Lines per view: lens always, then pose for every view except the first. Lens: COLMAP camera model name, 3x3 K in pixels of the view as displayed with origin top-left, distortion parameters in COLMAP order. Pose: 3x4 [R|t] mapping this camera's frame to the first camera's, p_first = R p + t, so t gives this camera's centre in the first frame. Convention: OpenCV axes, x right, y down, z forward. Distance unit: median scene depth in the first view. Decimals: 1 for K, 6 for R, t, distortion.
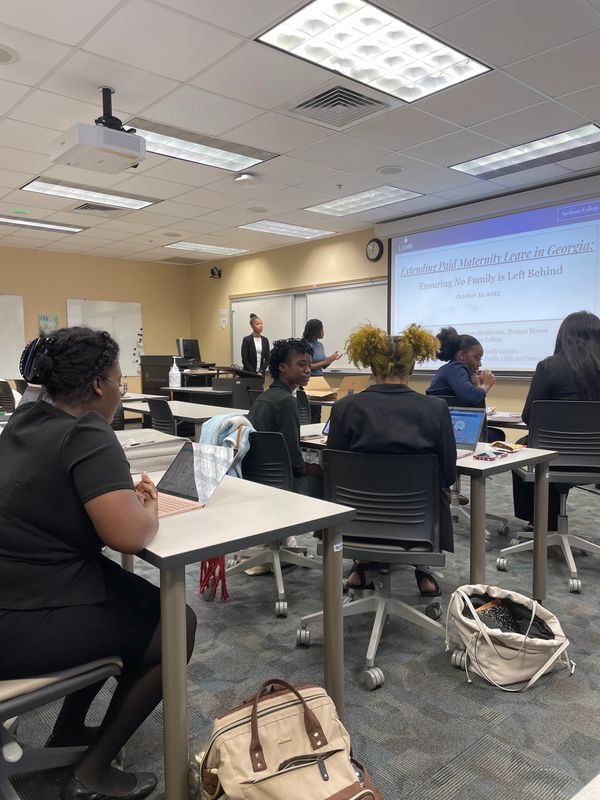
lens RADIAL K [[602.8, 0, 303.6], [0, 602.8, 402.4], [0, 0, 1]] dist [0.057926, -0.042286]
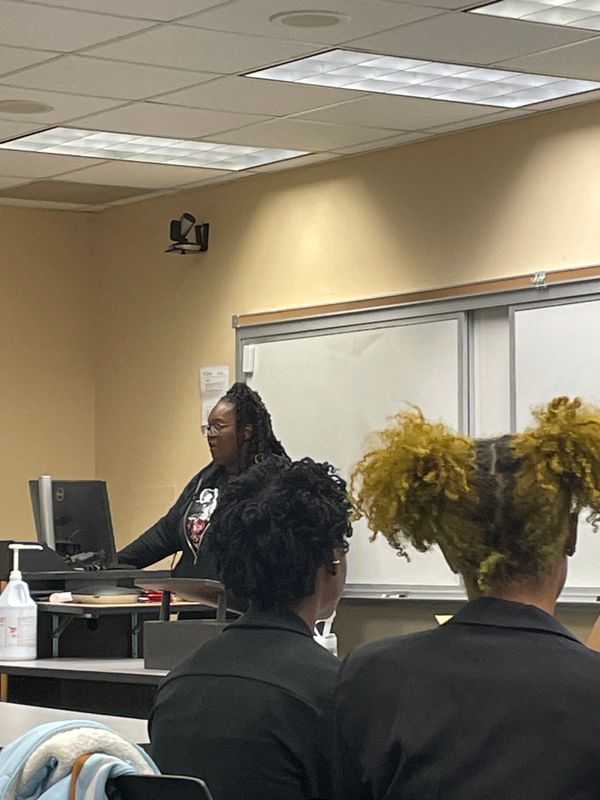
lens RADIAL K [[2522.5, 0, 299.7], [0, 2522.5, 395.3], [0, 0, 1]] dist [0.215433, 0.000000]
pose [[0.991758, -0.008371, -0.127855, 0.084811], [-0.009484, 0.990330, -0.138406, 0.019485], [0.127777, 0.138478, 0.982088, -0.148141]]
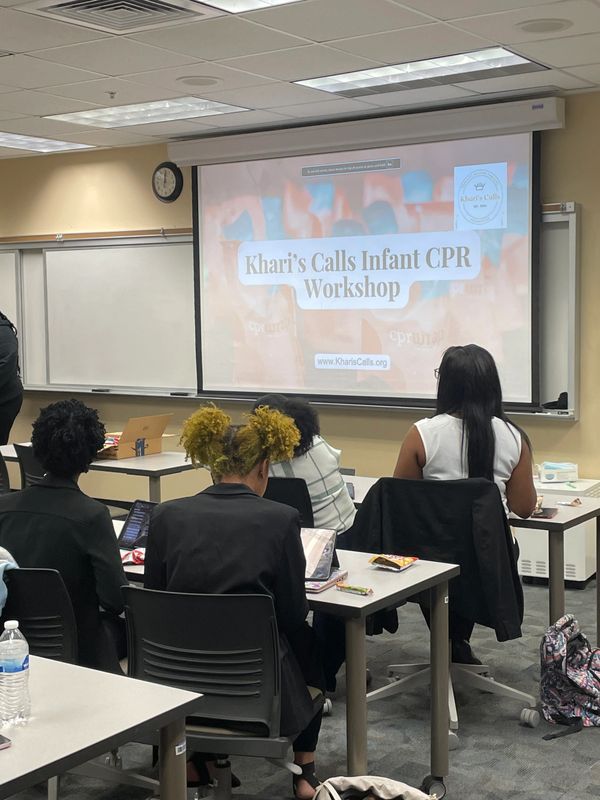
lens RADIAL K [[1162.4, 0, 312.6], [0, 1162.4, 395.4], [0, 0, 1]] dist [0.093241, 0.000000]
pose [[0.967611, -0.023640, 0.251335, -0.046443], [0.024303, 0.999705, 0.000465, -0.064611], [-0.251272, 0.005658, 0.967900, -0.149551]]
